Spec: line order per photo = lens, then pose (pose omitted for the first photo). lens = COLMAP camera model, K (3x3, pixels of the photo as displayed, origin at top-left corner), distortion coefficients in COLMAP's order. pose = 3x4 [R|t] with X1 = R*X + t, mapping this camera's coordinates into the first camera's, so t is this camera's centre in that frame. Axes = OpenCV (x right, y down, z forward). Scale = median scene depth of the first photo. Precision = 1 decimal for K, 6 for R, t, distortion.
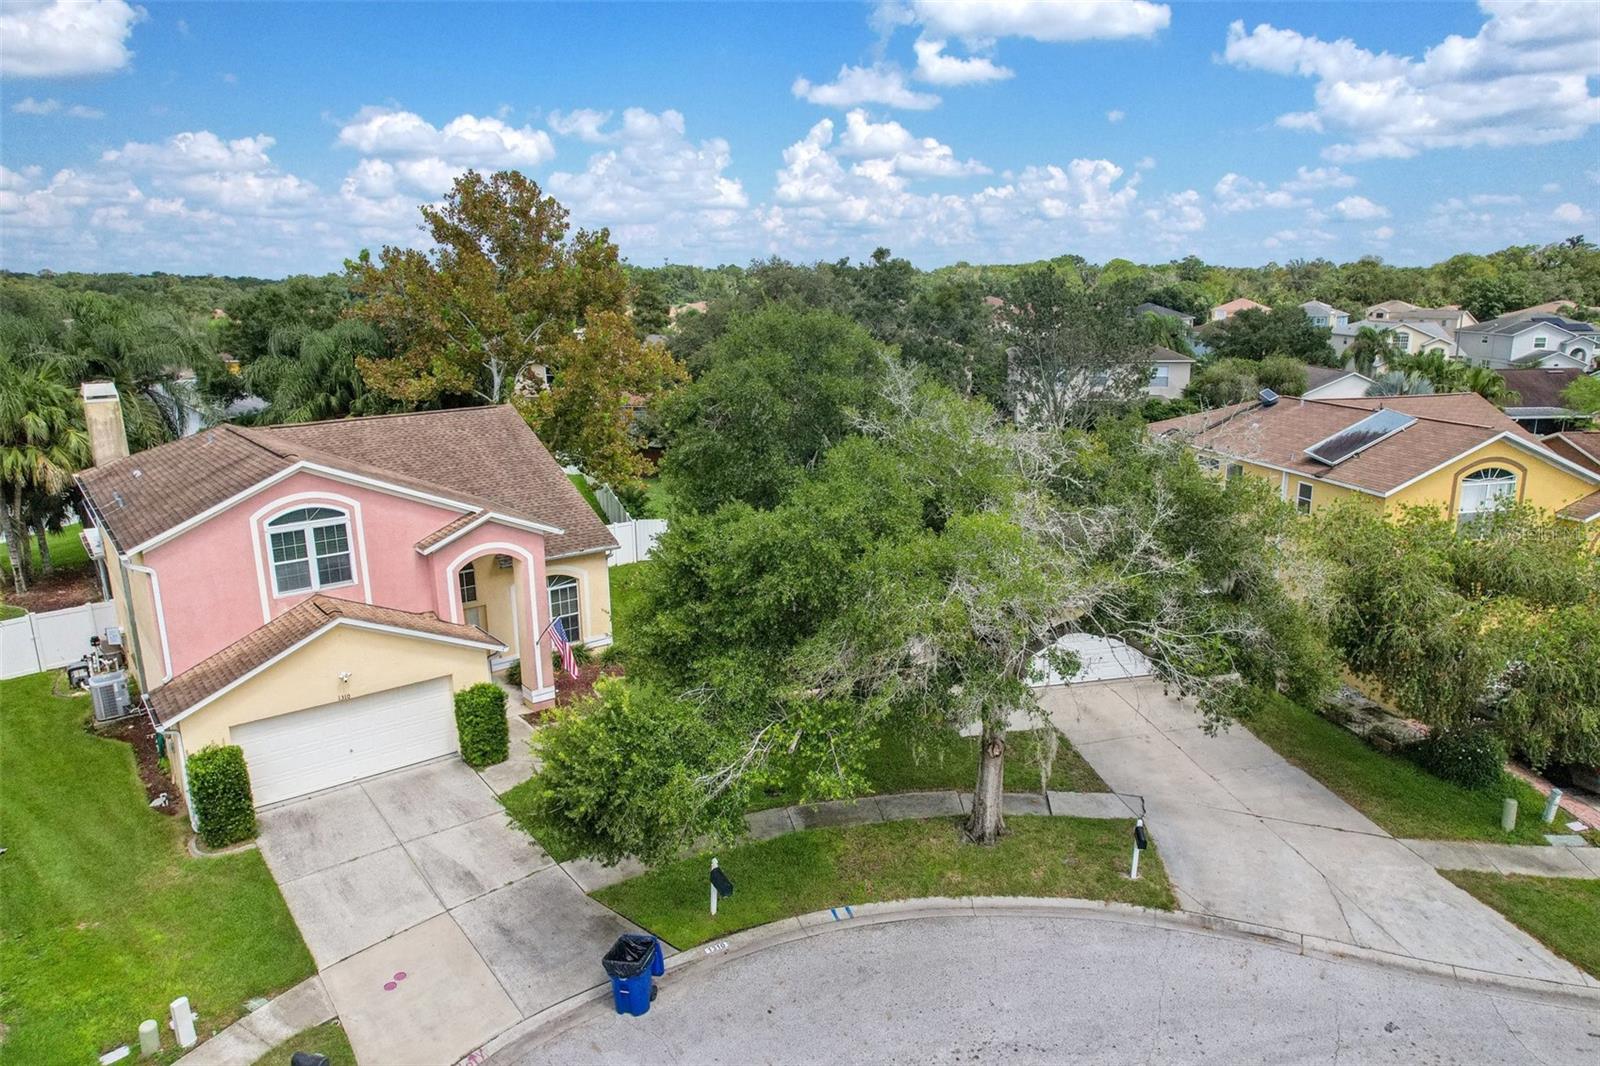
lens RADIAL K [[1041.0, 0, 796.8], [0, 1041.0, 533.0], [0, 0, 1]] dist [-0.086391, 0.077678]
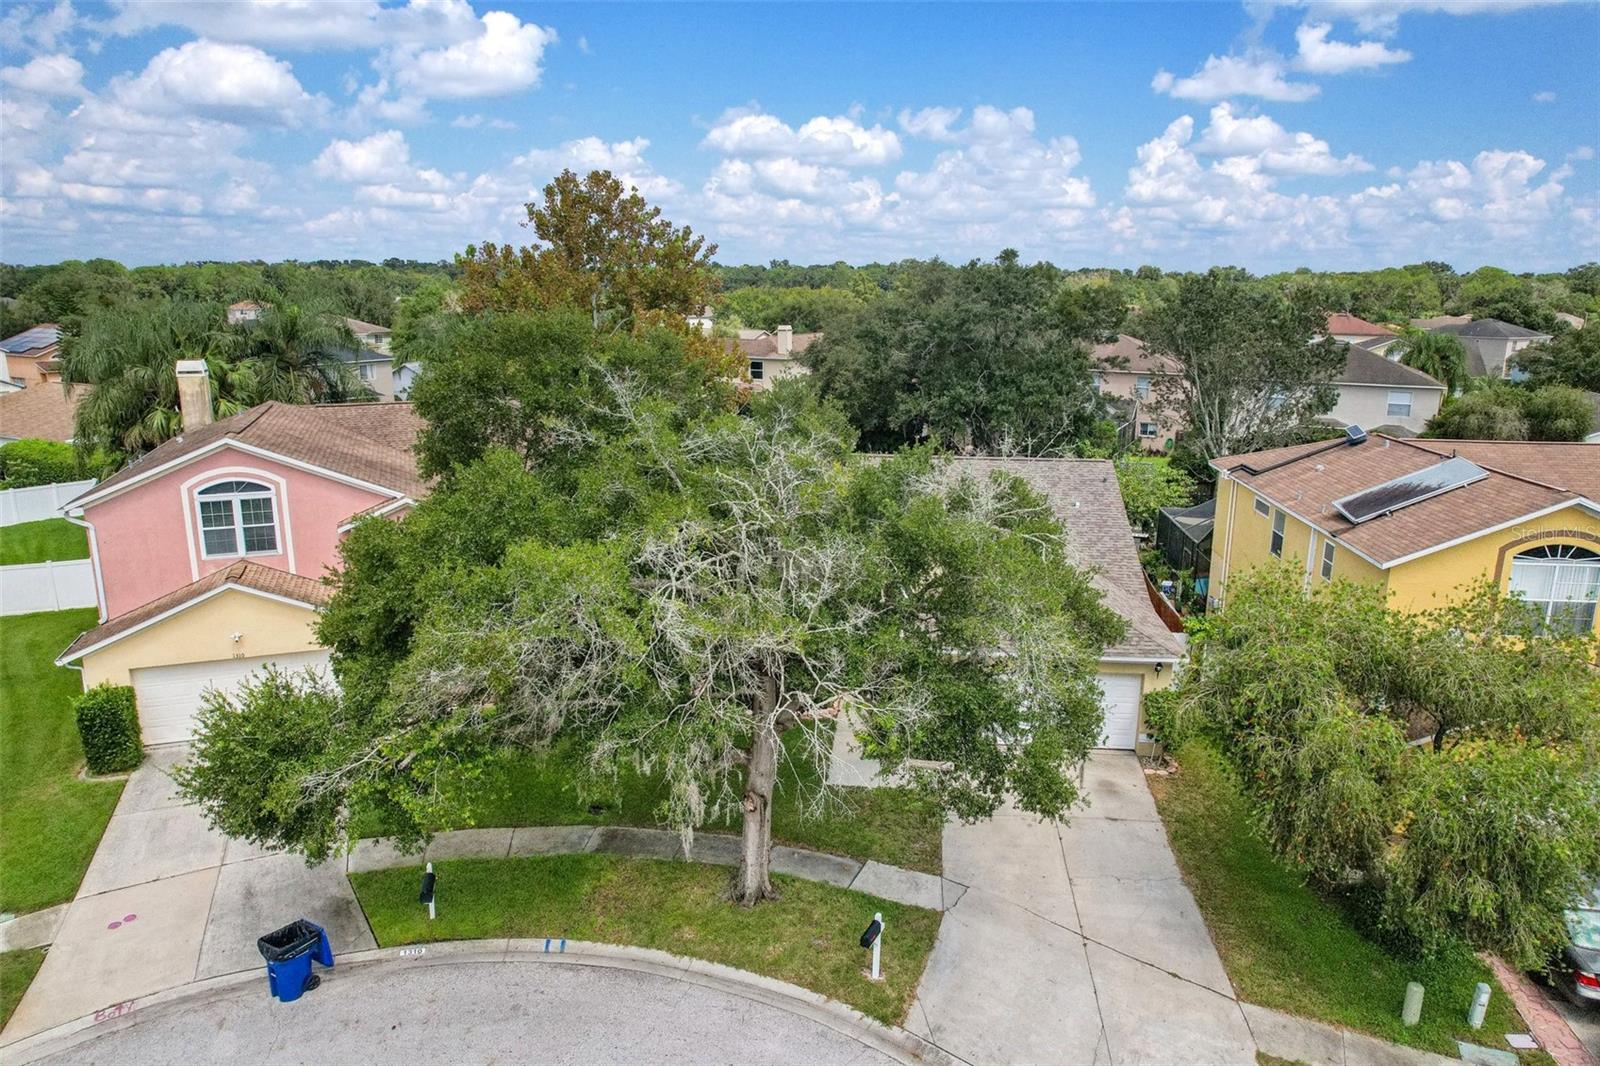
lens RADIAL K [[1041.0, 0, 796.8], [0, 1041.0, 533.0], [0, 0, 1]] dist [-0.086391, 0.077678]
pose [[0.951276, 0.089384, -0.295100, 0.423682], [-0.089018, 0.995922, 0.014704, -0.038498], [0.295211, 0.012281, 0.955353, 0.128845]]
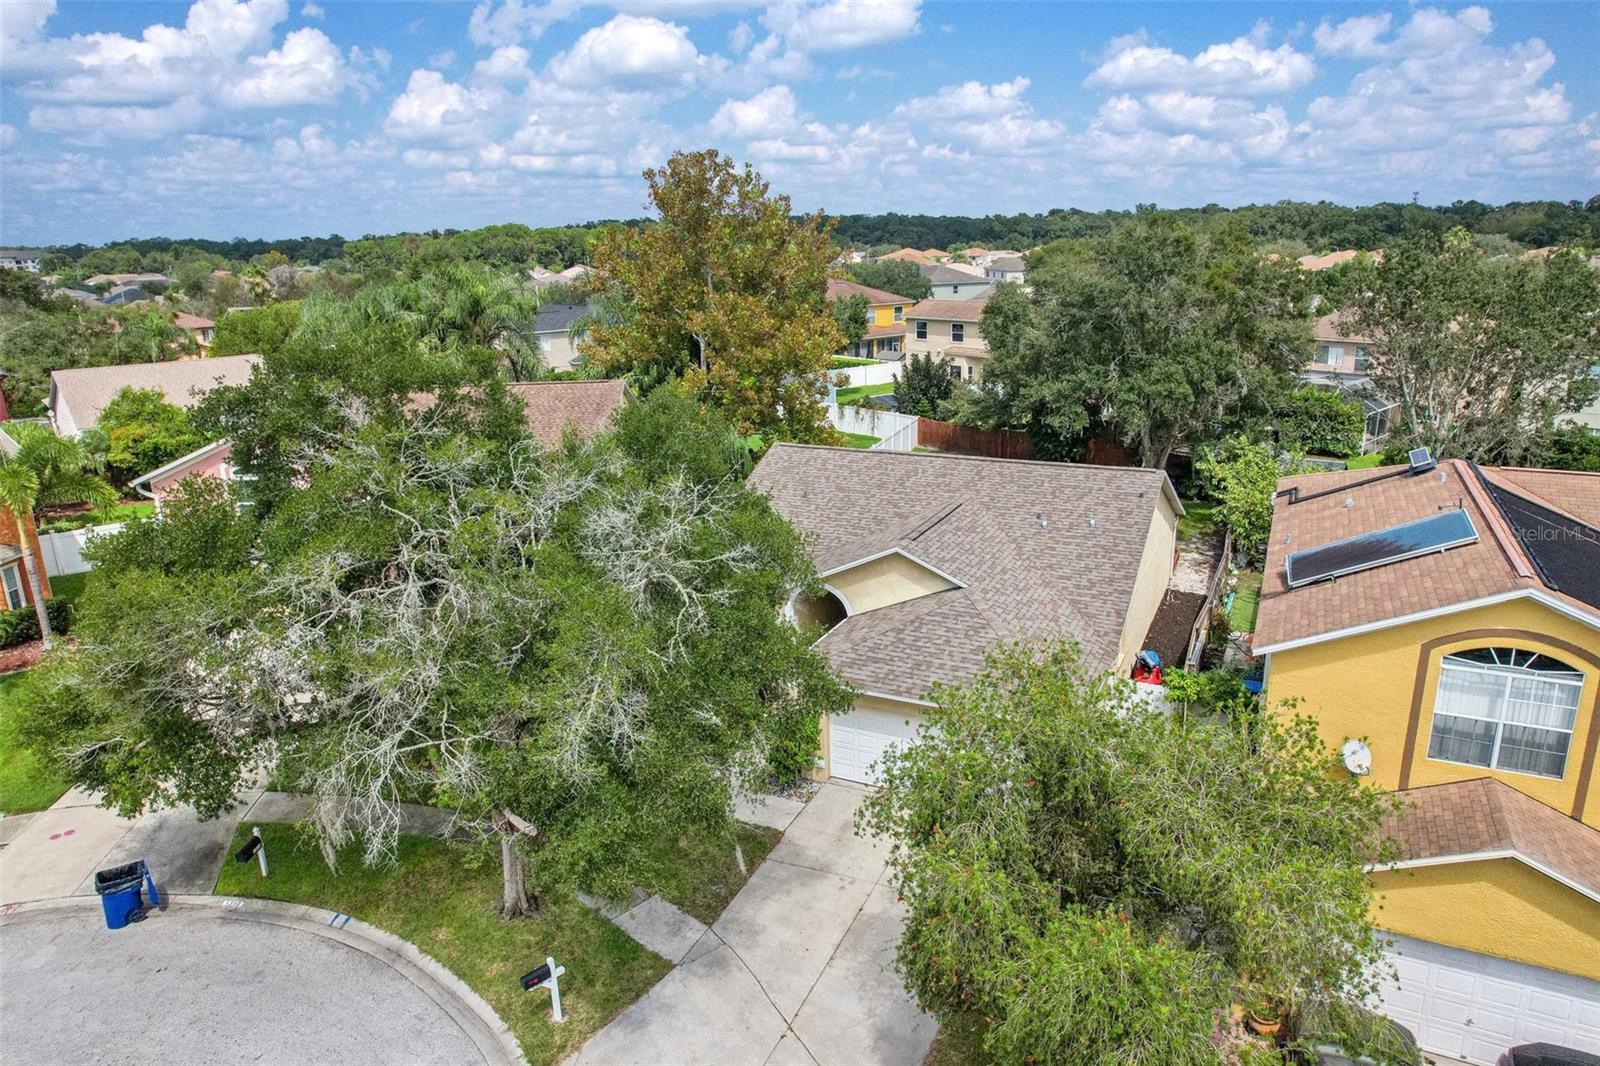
lens RADIAL K [[1041.0, 0, 796.8], [0, 1041.0, 533.0], [0, 0, 1]] dist [-0.086391, 0.077678]
pose [[0.791435, 0.163840, -0.588887, 0.800812], [-0.129517, 0.986482, 0.100394, -0.151759], [0.597375, -0.003184, 0.801956, 0.380167]]
